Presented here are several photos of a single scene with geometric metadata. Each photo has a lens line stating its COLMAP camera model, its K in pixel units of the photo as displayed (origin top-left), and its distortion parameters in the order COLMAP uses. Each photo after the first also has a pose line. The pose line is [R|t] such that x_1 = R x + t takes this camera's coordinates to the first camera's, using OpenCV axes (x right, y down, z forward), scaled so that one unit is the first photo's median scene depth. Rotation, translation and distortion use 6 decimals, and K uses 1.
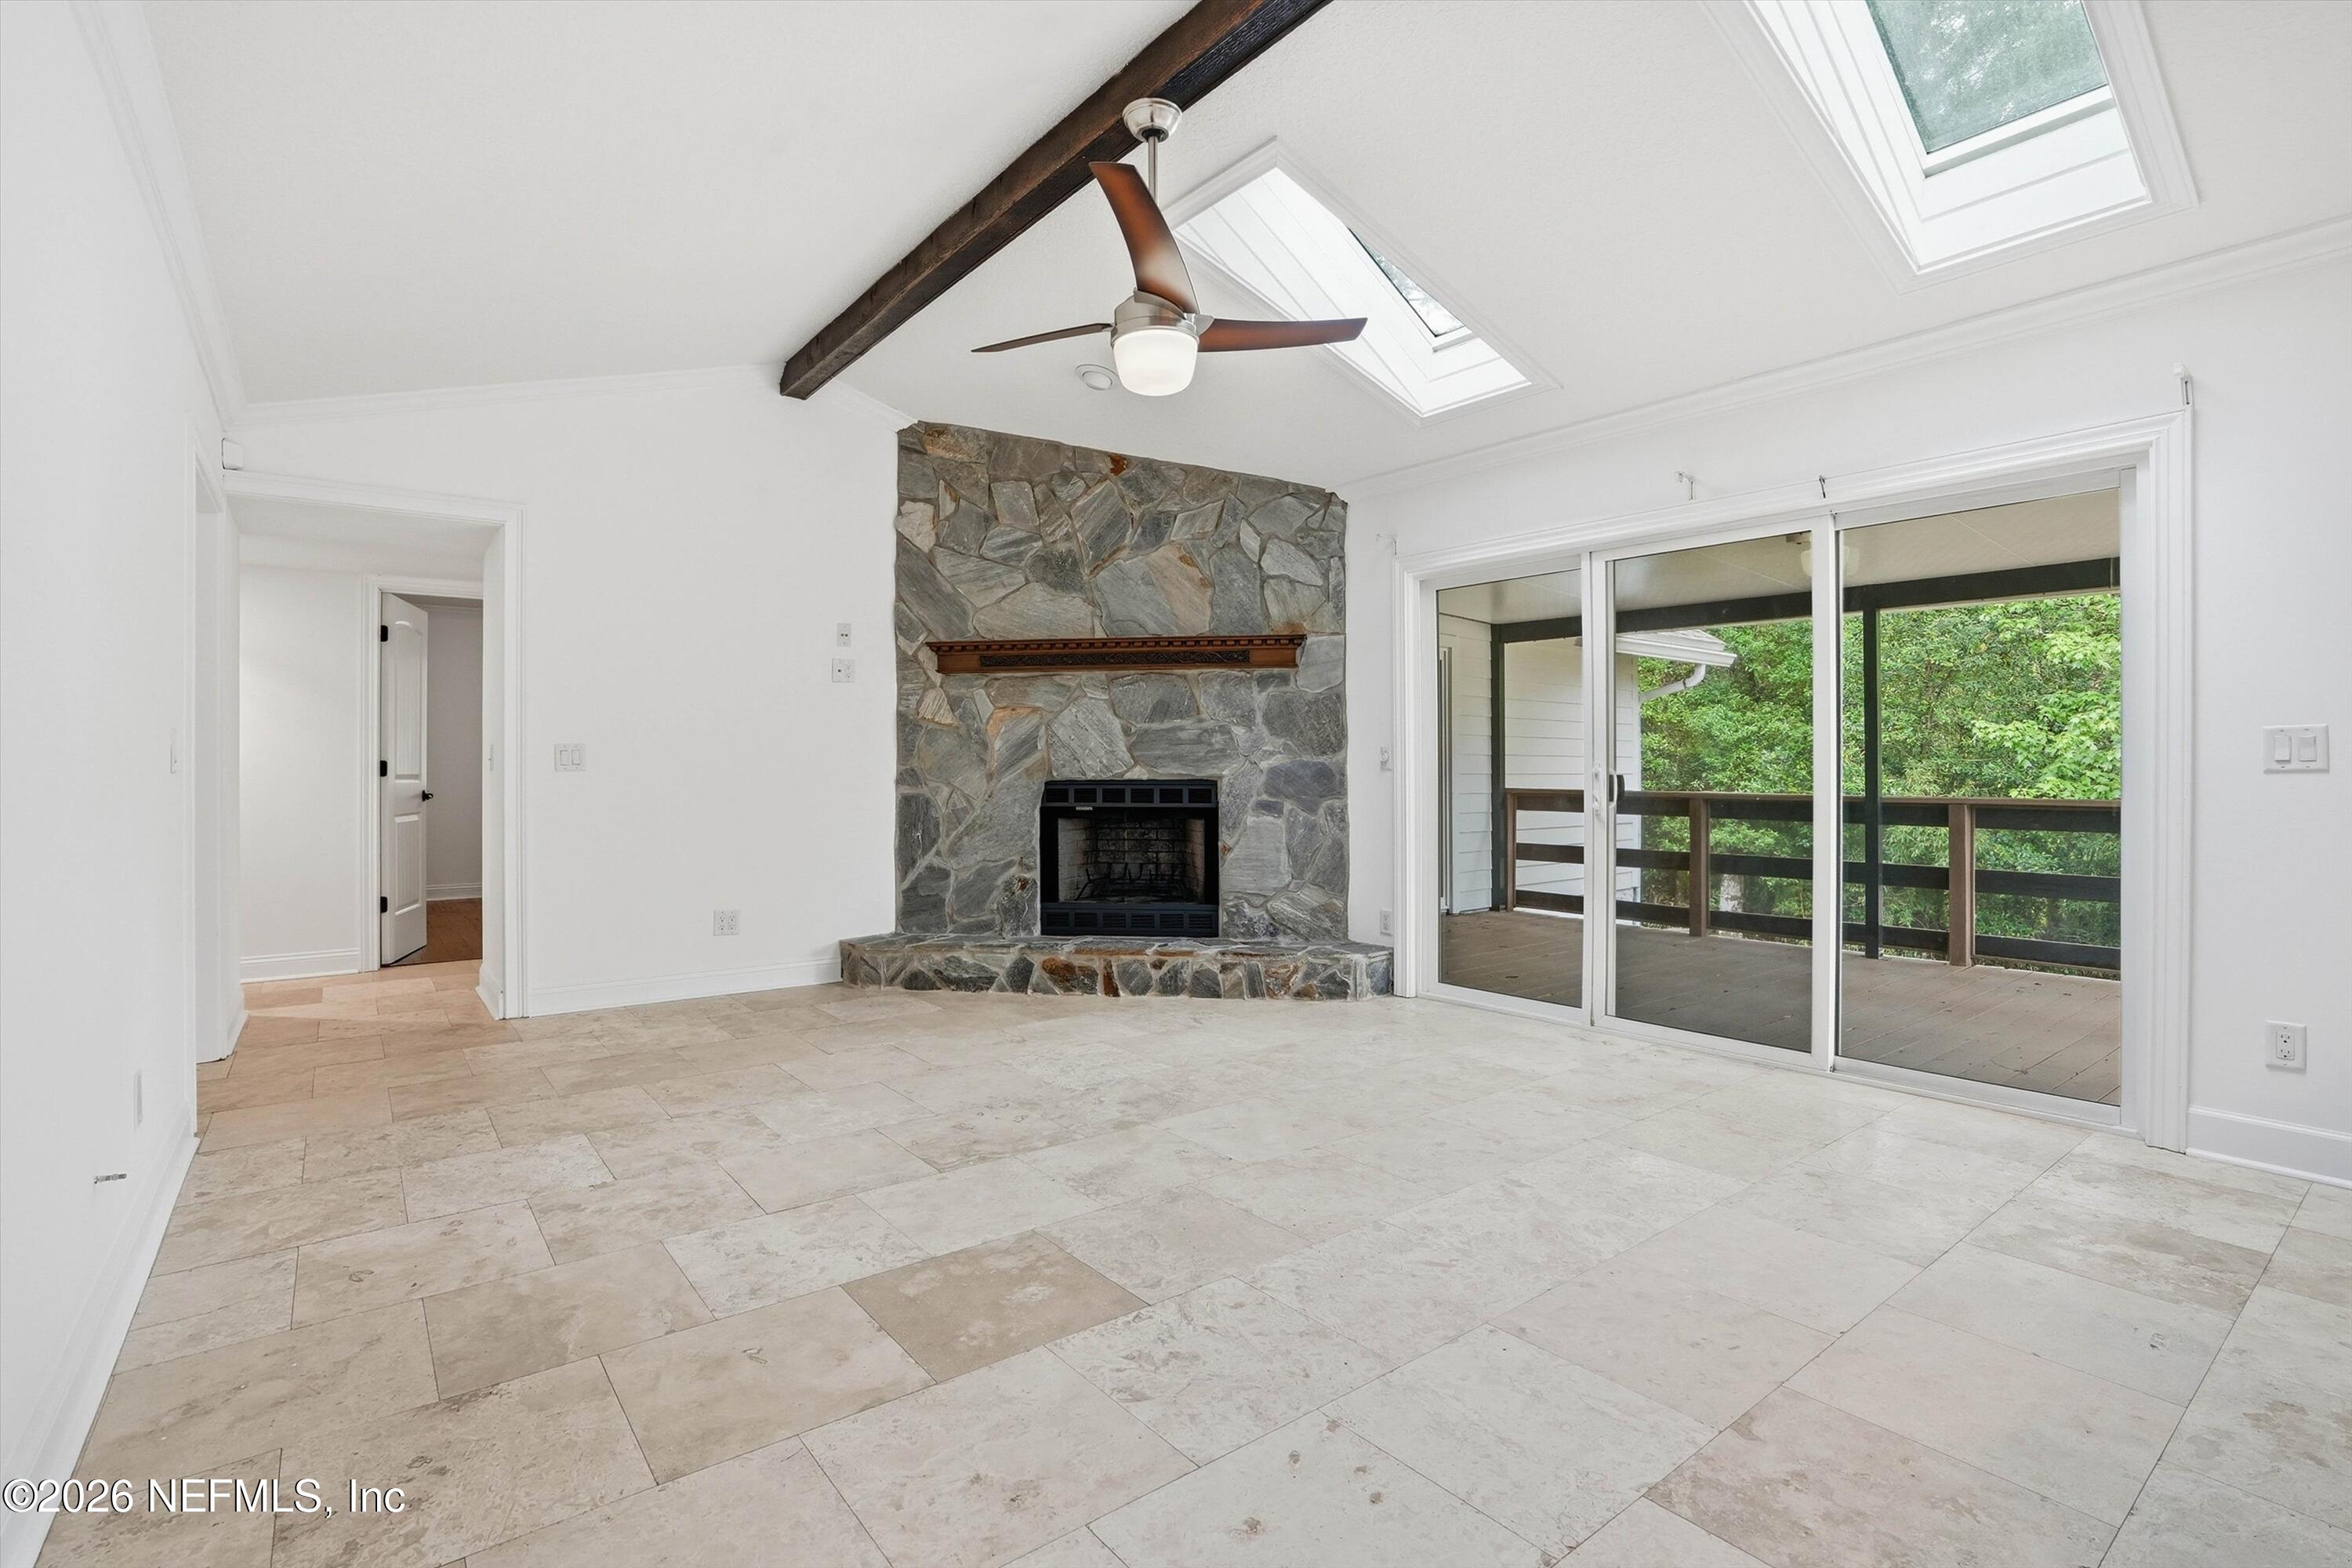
lens RADIAL K [[1105.0, 0, 1176.0], [0, 1105.0, 784.0], [0, 0, 1]] dist [-0.060294, 0.018708]
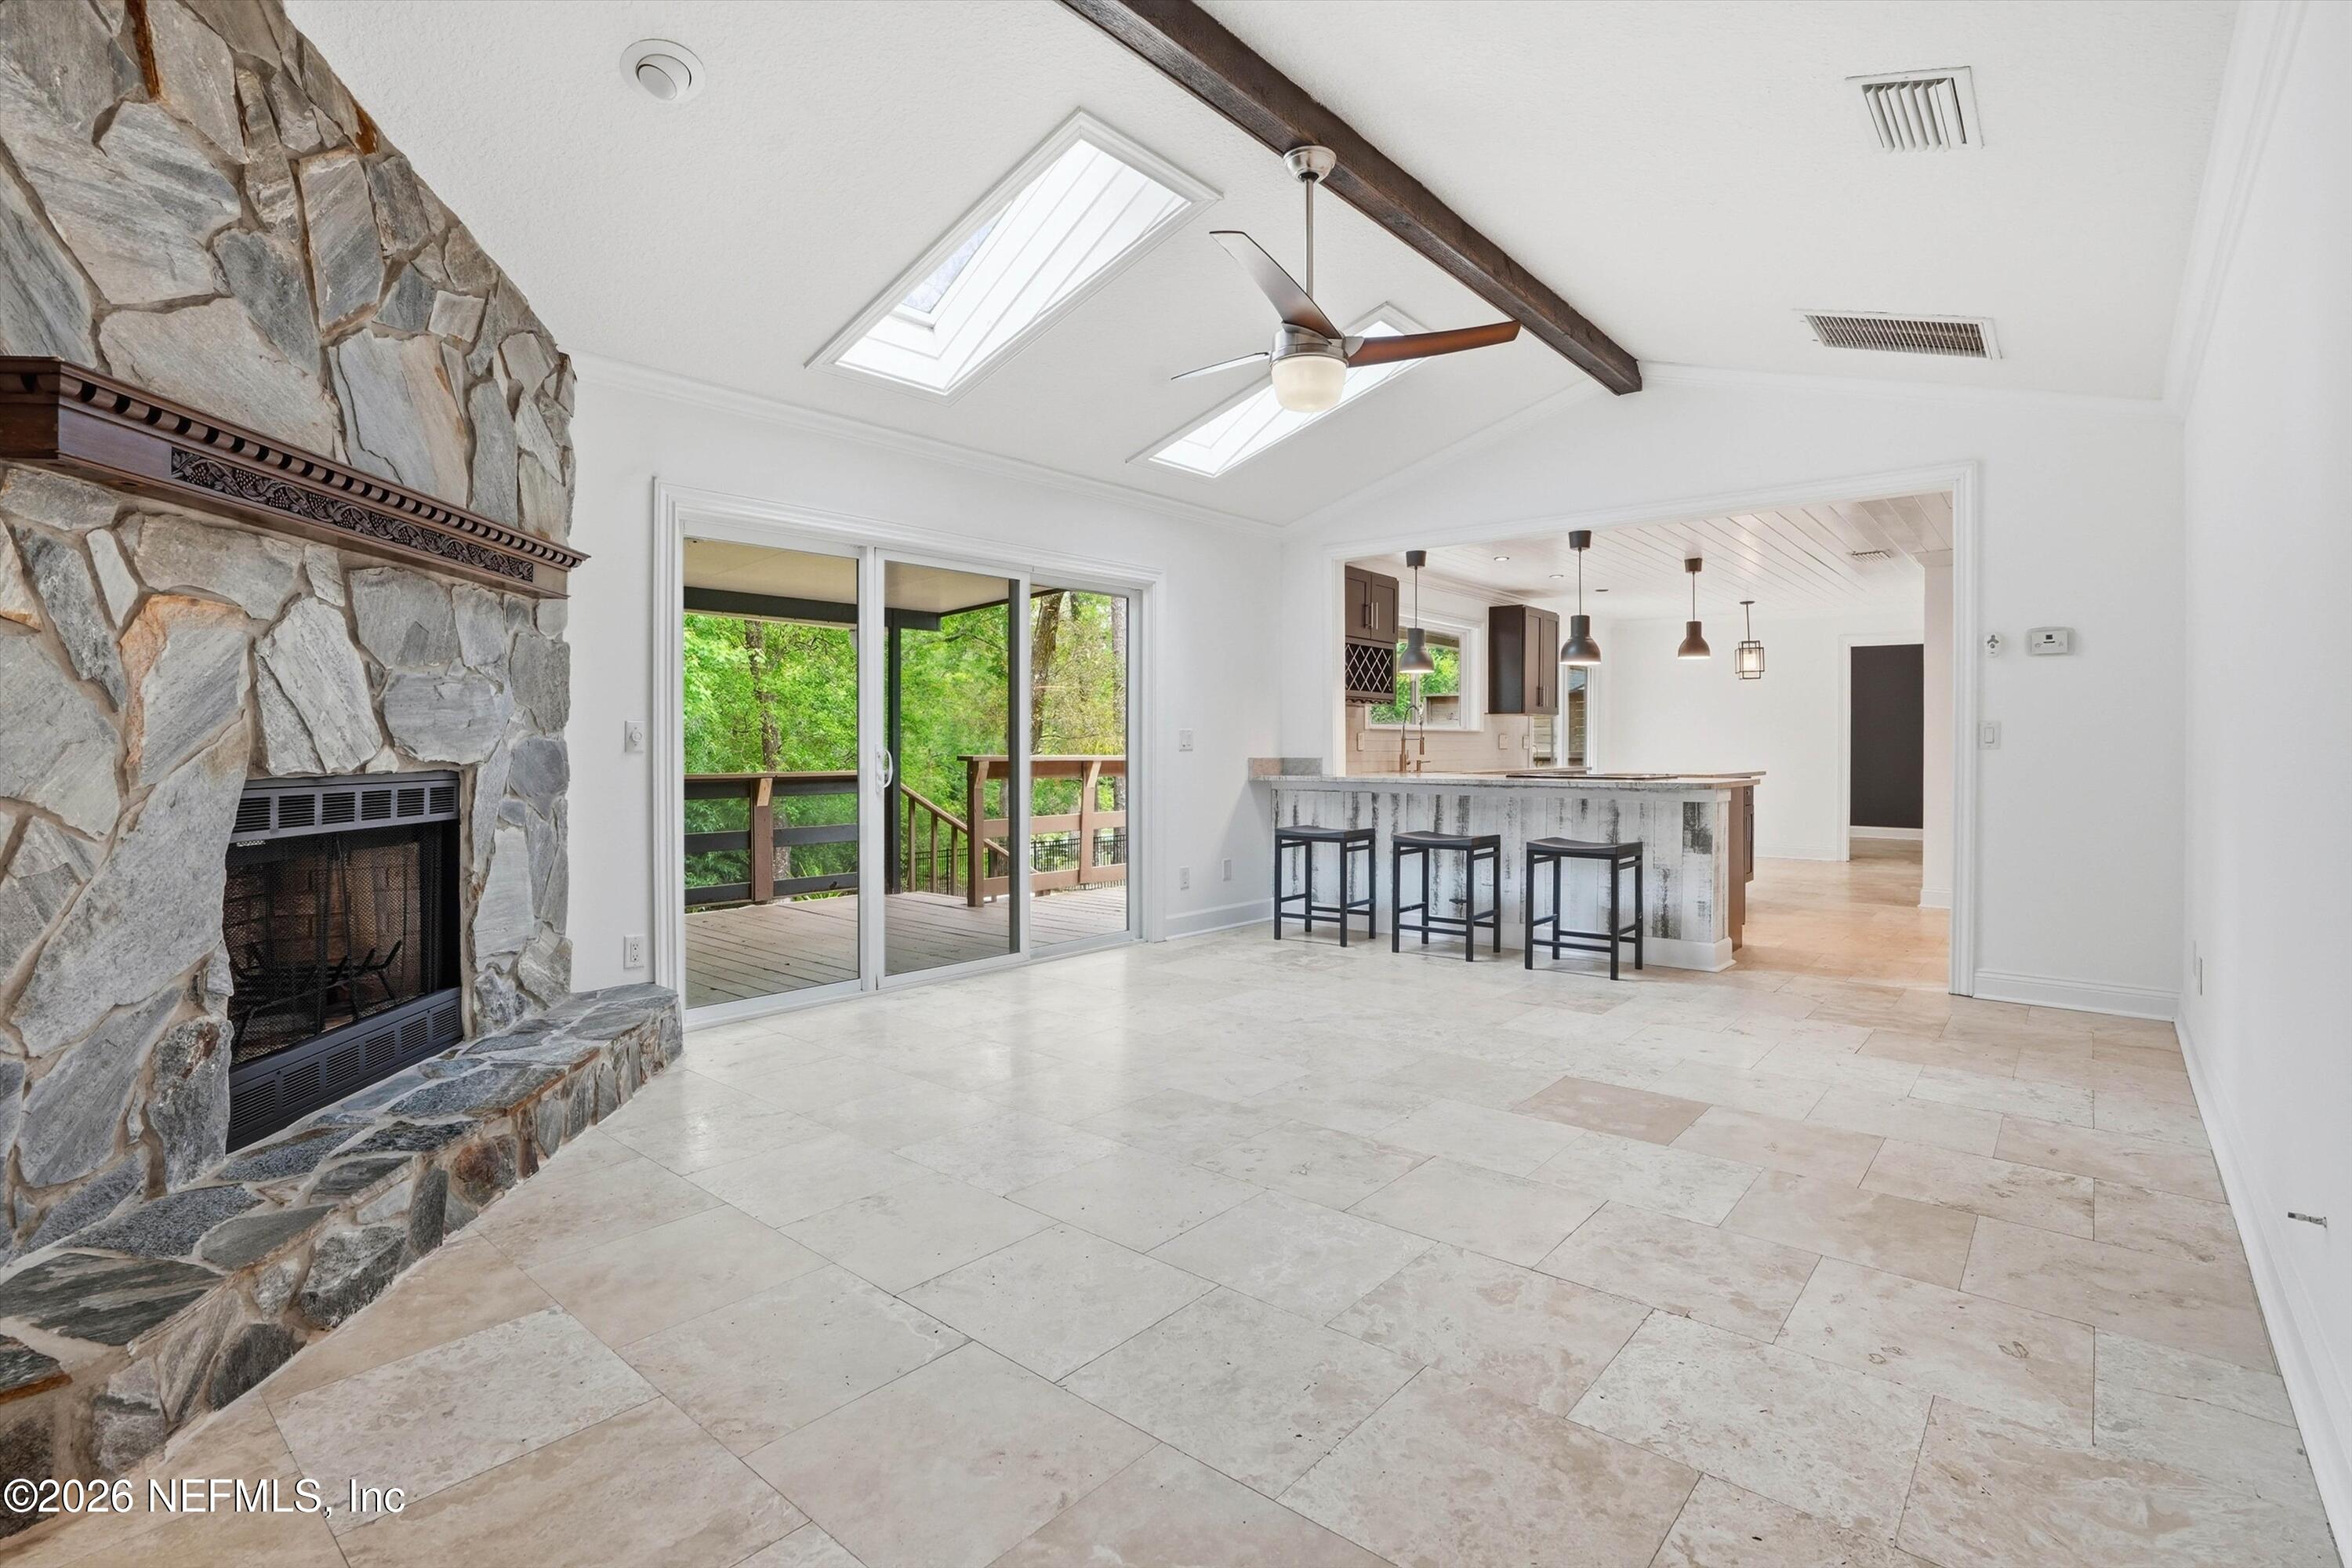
lens RADIAL K [[1105.0, 0, 1176.0], [0, 1105.0, 784.0], [0, 0, 1]] dist [-0.060294, 0.018708]
pose [[-0.200801, -0.028464, 0.979218, -1.092102], [0.012846, 0.999415, 0.031686, -0.019113], [-0.979548, 0.018942, -0.200318, 1.369964]]
